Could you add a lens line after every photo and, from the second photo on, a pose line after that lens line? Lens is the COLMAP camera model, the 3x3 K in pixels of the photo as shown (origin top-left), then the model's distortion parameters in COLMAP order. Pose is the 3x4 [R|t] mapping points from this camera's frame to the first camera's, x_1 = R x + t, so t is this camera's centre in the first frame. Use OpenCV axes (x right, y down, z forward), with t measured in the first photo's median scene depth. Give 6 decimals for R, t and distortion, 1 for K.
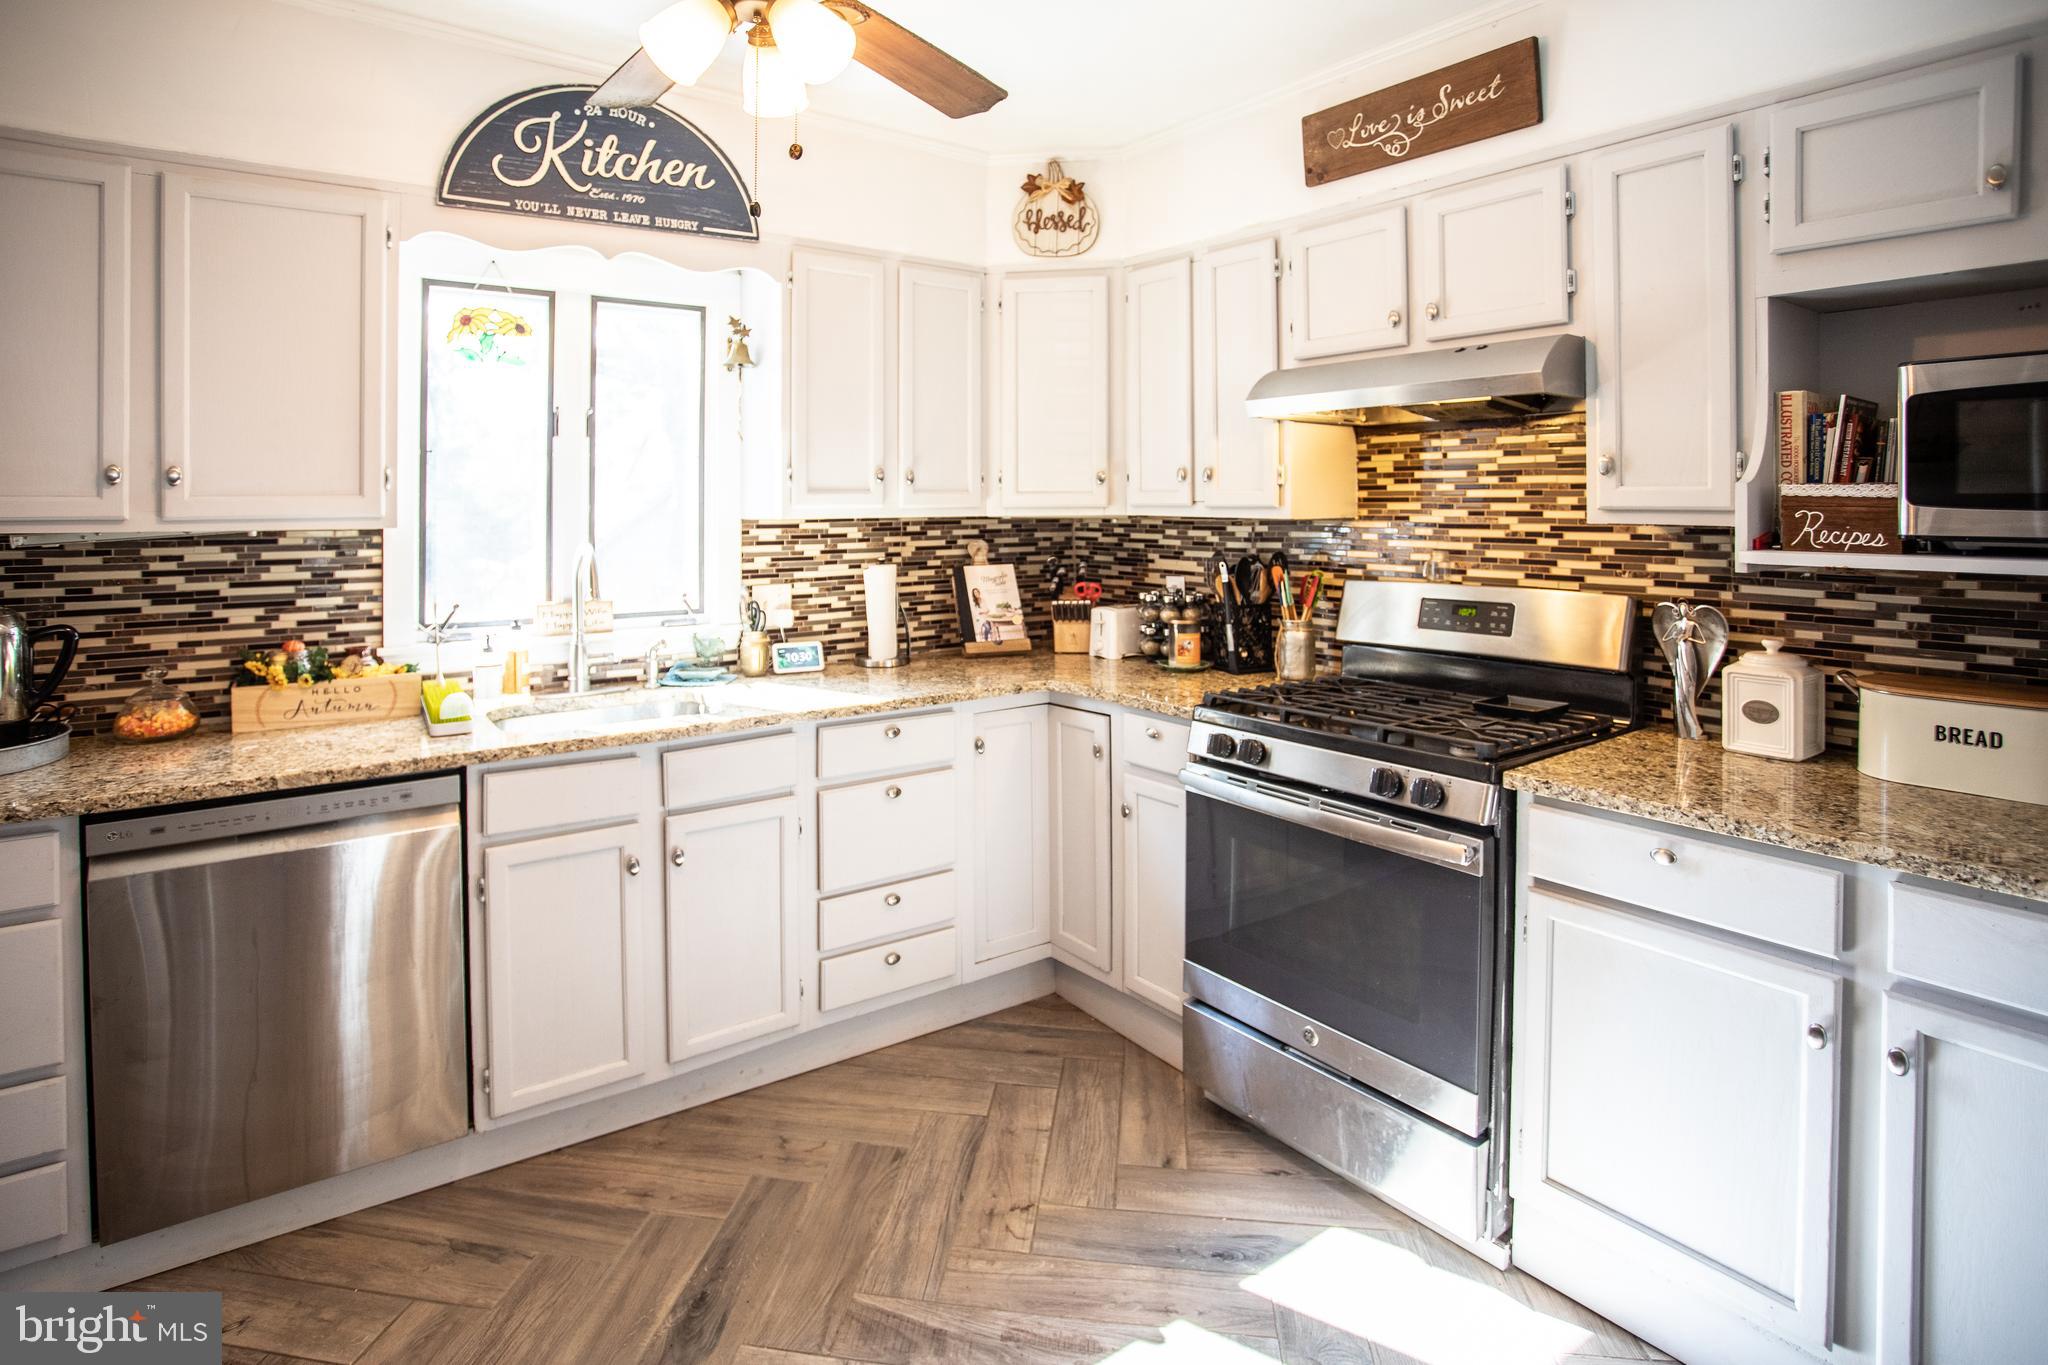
lens RADIAL K [[1049.1, 0, 994.7], [0, 1049.1, 505.6], [0, 0, 1]] dist [-0.065891, 0.017928]
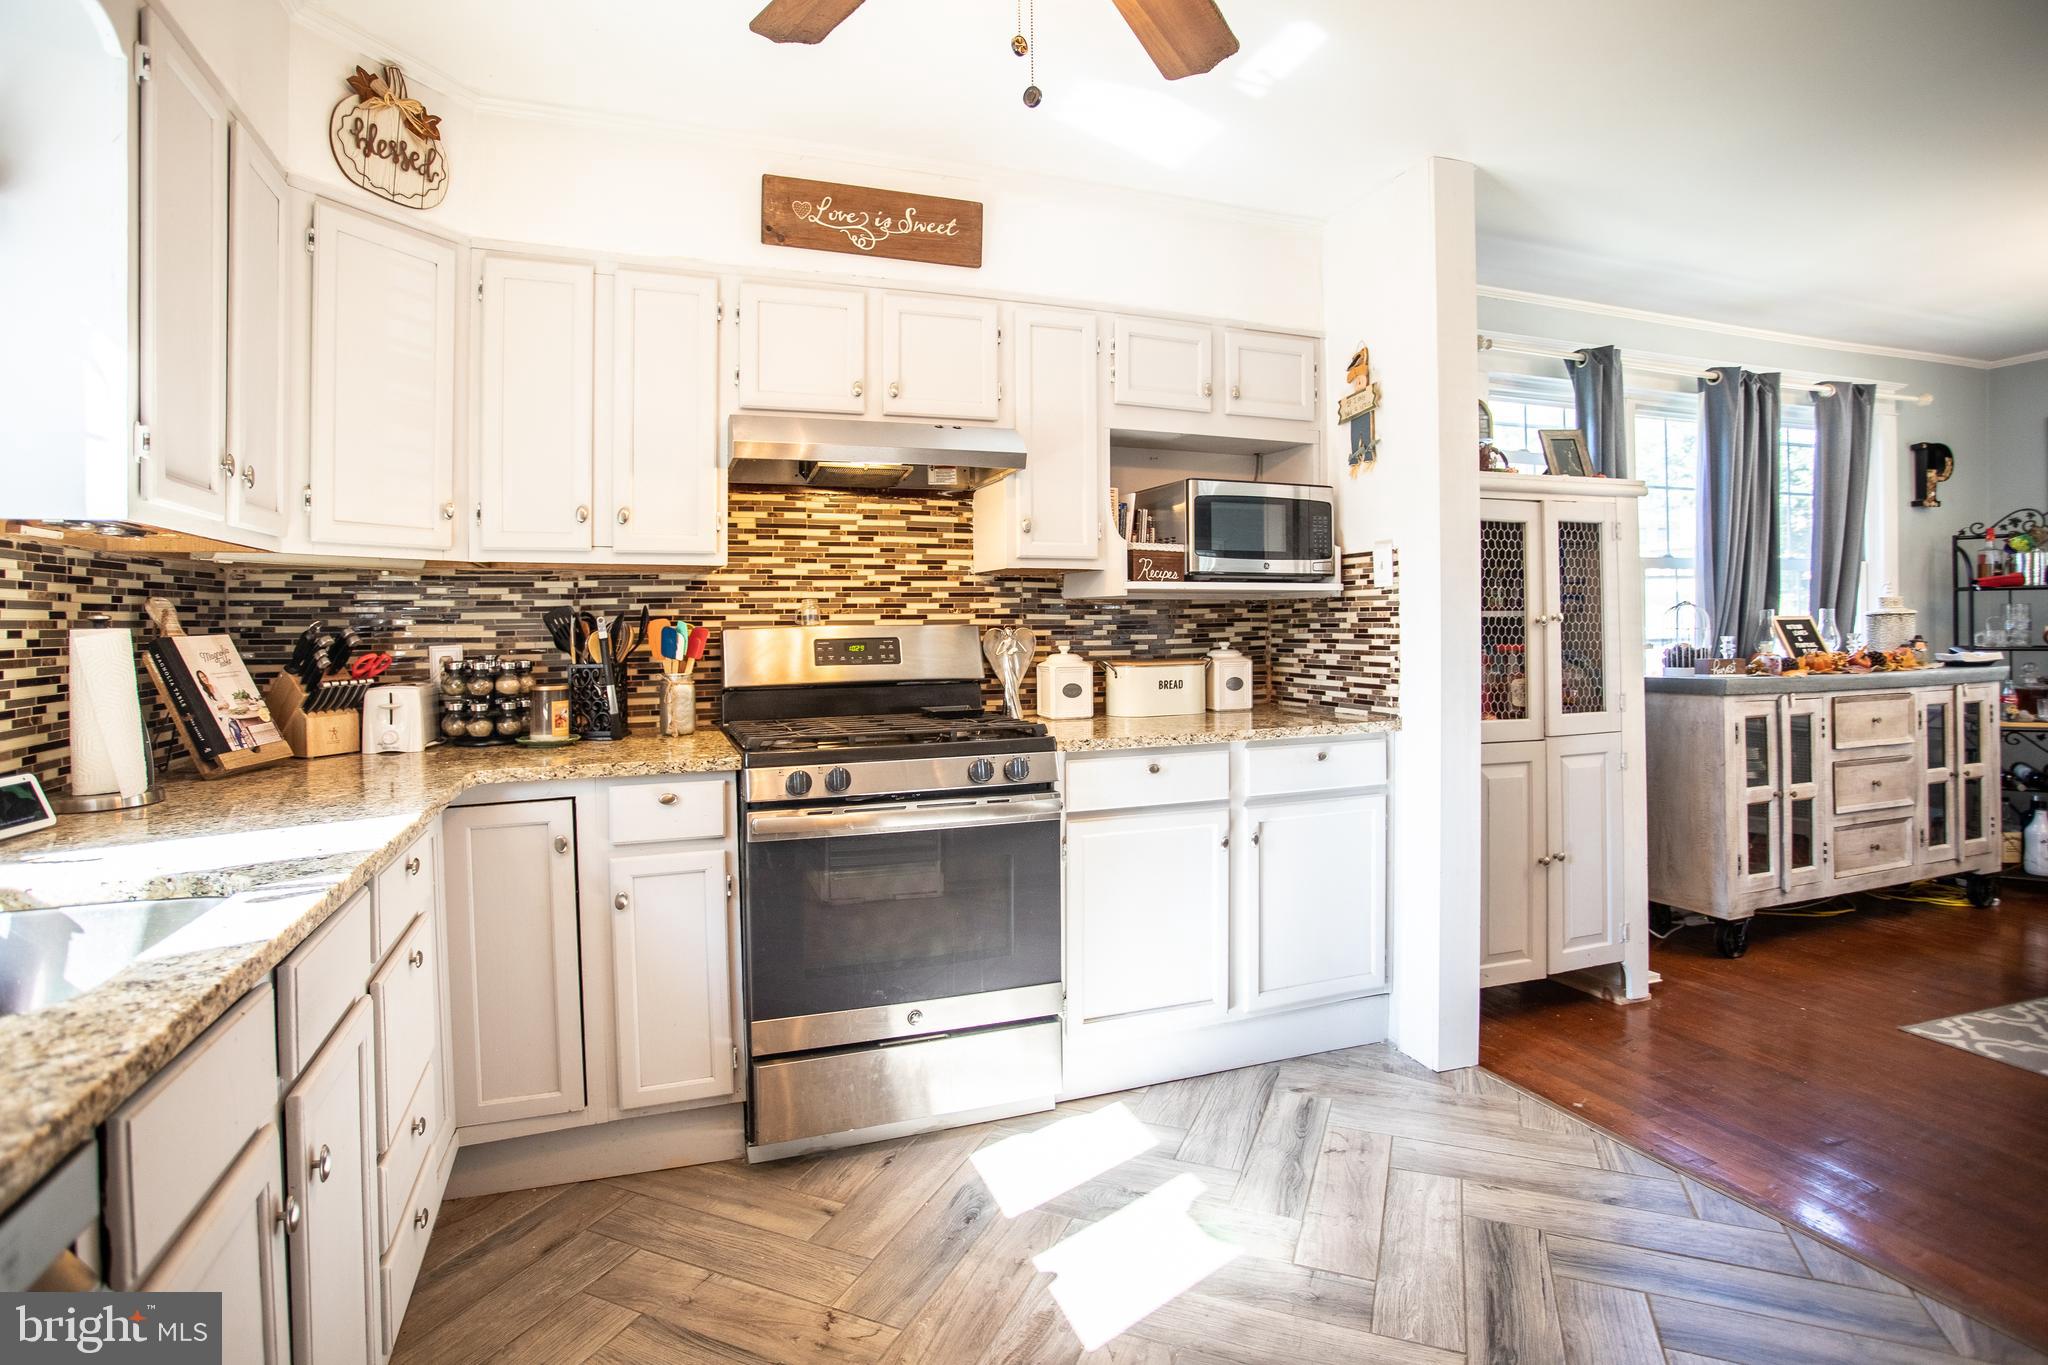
lens RADIAL K [[1049.1, 0, 991.0], [0, 1049.1, 631.0], [0, 0, 1]] dist [-0.065891, 0.017928]
pose [[0.267042, -0.006695, 0.963662, -0.652539], [0.010763, 0.999934, 0.003965, 0.079593], [-0.963625, 0.009313, 0.267097, 0.526140]]
